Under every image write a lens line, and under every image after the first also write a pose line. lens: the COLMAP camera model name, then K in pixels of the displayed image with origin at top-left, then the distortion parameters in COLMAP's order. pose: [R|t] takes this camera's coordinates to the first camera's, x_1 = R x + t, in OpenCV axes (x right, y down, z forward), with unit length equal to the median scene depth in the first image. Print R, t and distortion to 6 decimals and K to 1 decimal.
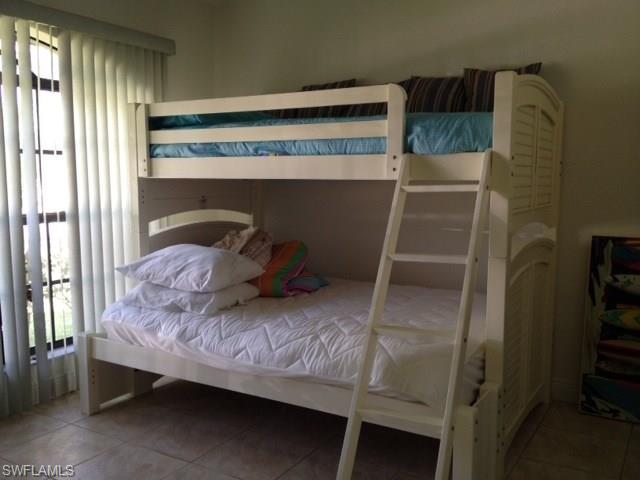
lens RADIAL K [[611.4, 0, 341.2], [0, 611.4, 240.1], [0, 0, 1]] dist [0.011658, 0.004463]
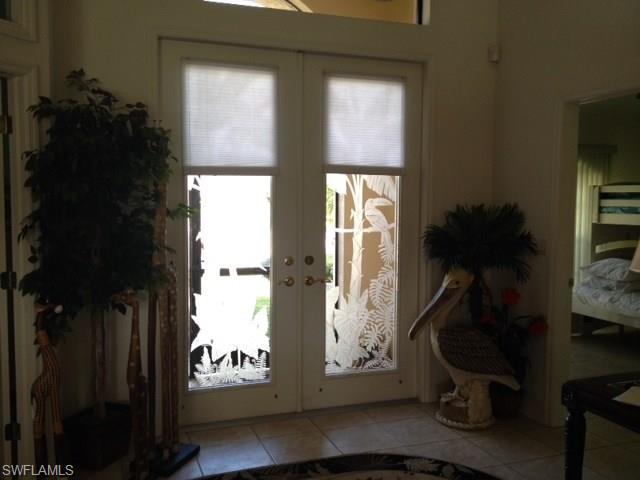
lens RADIAL K [[611.4, 0, 341.2], [0, 611.4, 240.1], [0, 0, 1]] dist [0.011658, 0.004463]
pose [[0.784717, 0.050120, -0.617824, 0.267042], [-0.075359, 0.997046, -0.014833, 0.044799], [0.615256, 0.058198, 0.786176, -1.090642]]
